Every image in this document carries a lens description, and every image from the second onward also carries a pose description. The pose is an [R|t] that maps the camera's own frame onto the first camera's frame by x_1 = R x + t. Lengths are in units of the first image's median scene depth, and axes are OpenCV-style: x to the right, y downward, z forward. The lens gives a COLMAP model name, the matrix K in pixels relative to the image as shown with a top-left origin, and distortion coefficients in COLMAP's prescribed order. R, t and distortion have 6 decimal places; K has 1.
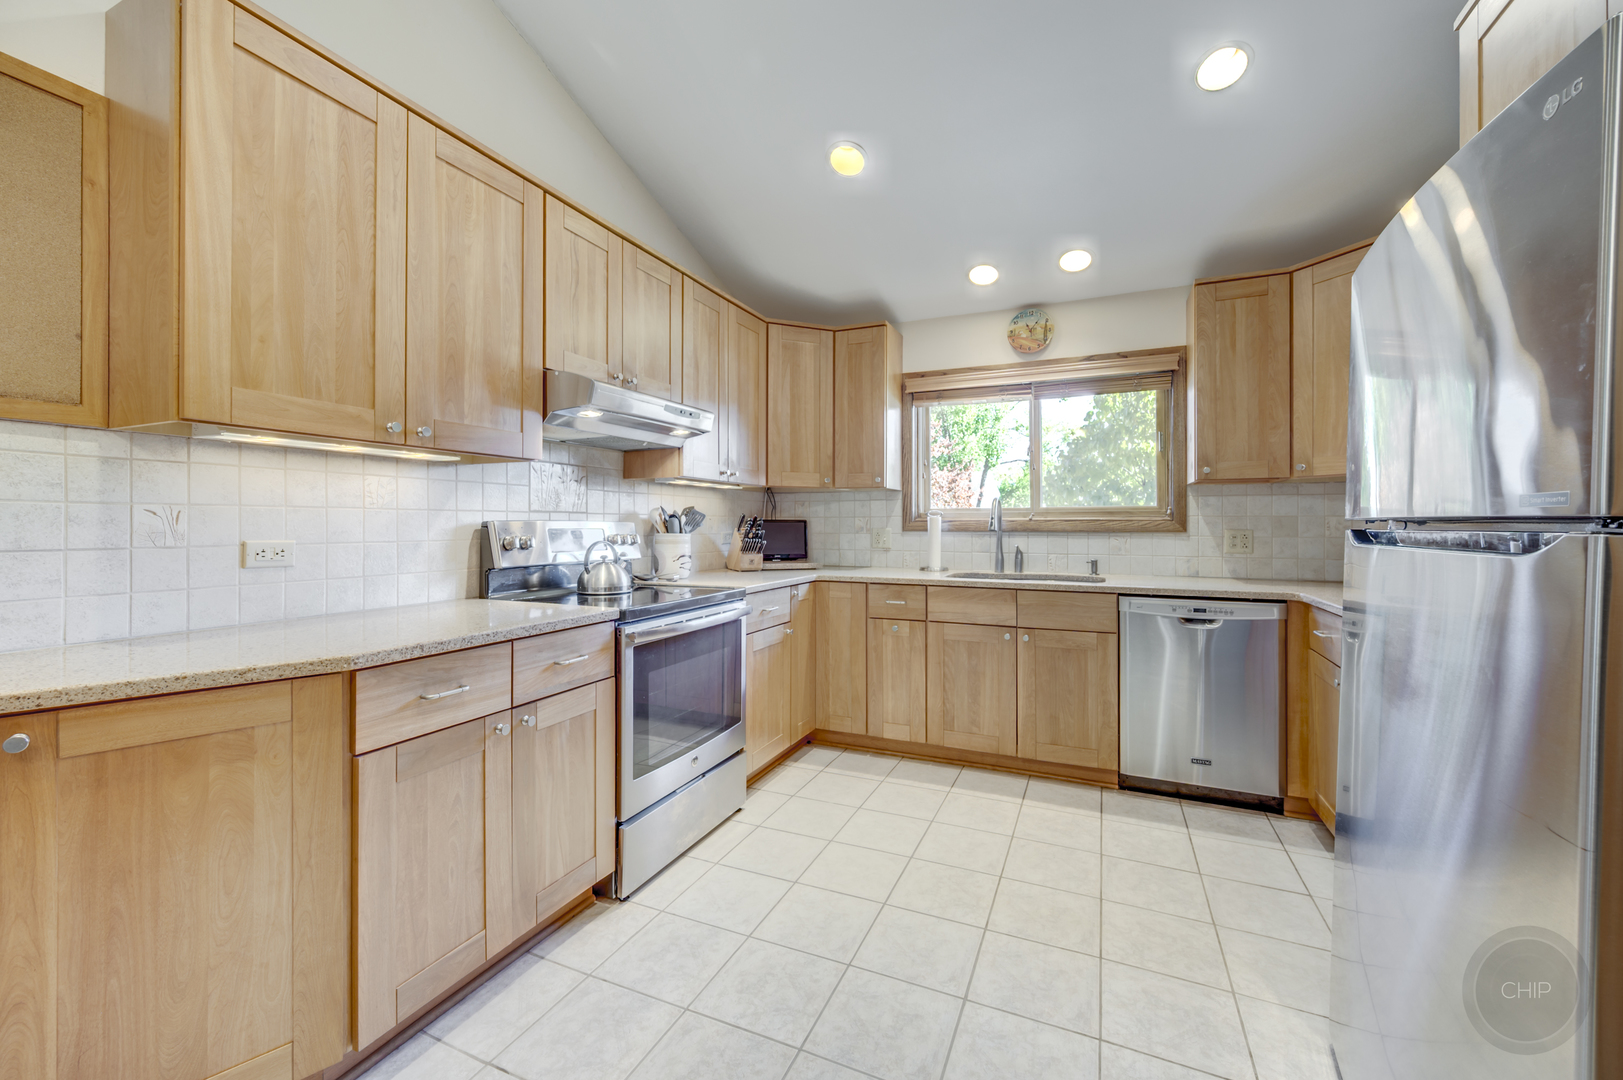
lens RADIAL K [[644.7, 0, 817.9], [0, 644.7, 522.8], [0, 0, 1]] dist [-0.000049, -0.000026]
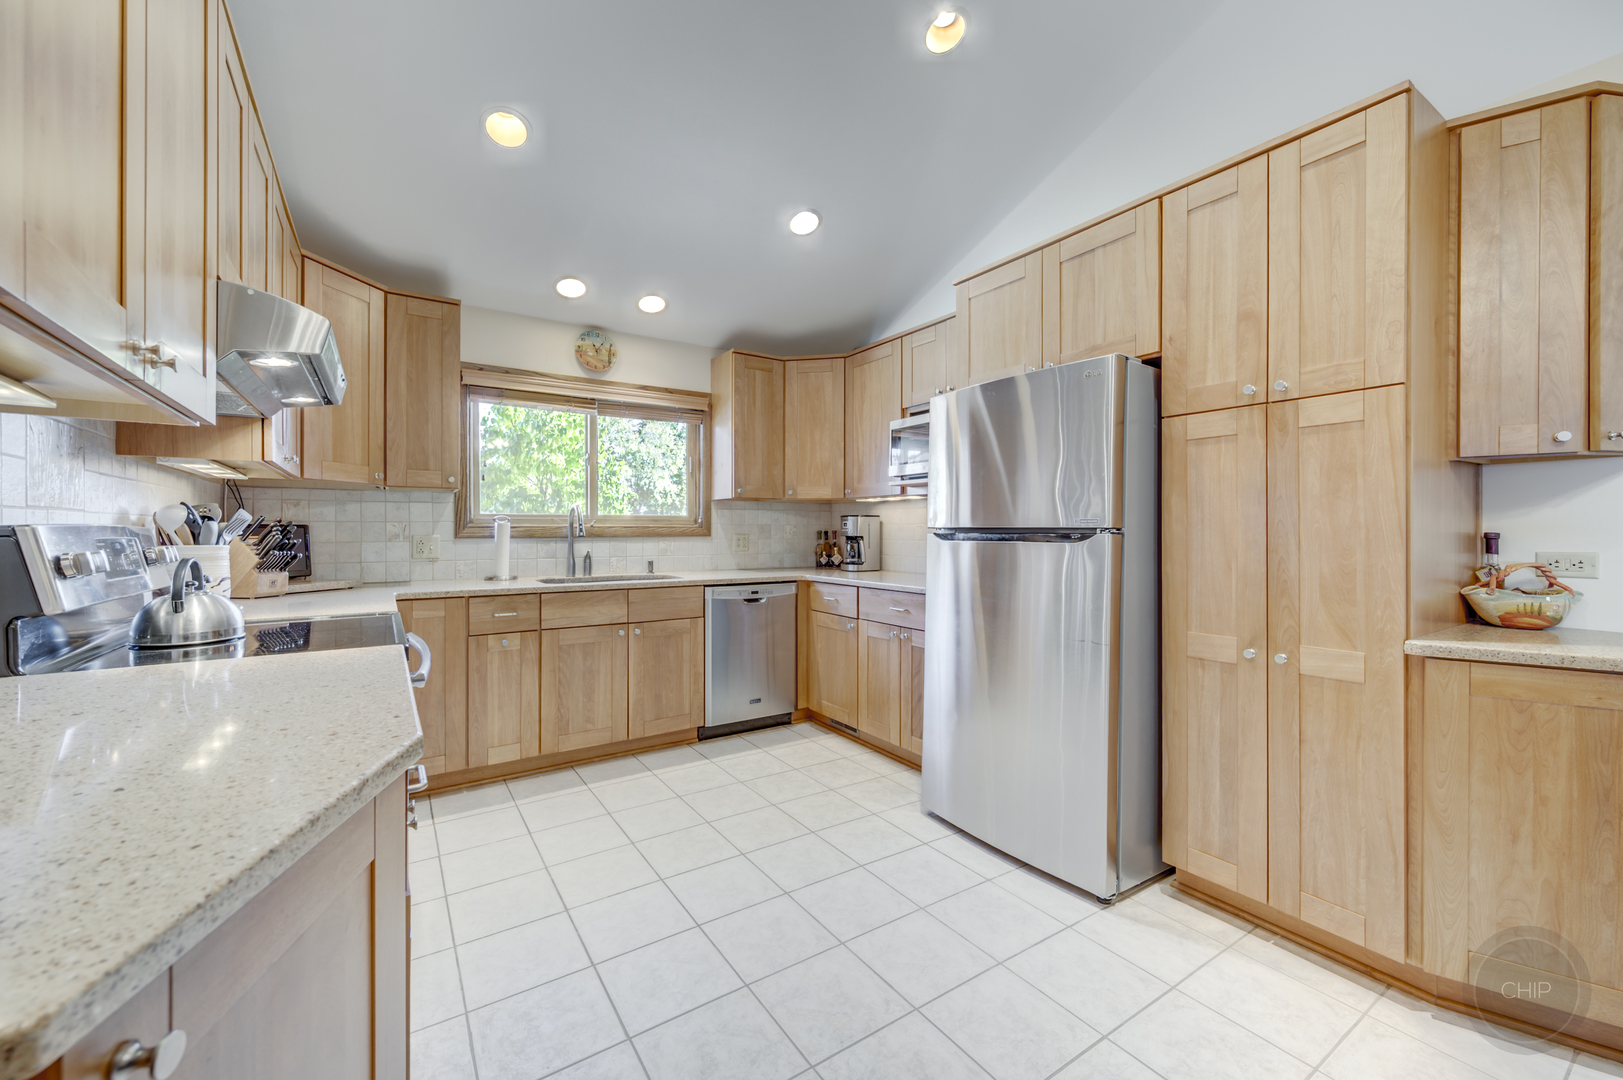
lens RADIAL K [[643.0, 0, 811.8], [0, 643.0, 532.7], [0, 0, 1]] dist [0.000386, 0.000217]
pose [[0.534802, -0.004147, 0.844967, -0.419922], [-0.000909, 0.999985, 0.005483, -0.000082], [-0.844977, -0.003700, 0.534790, 0.129954]]
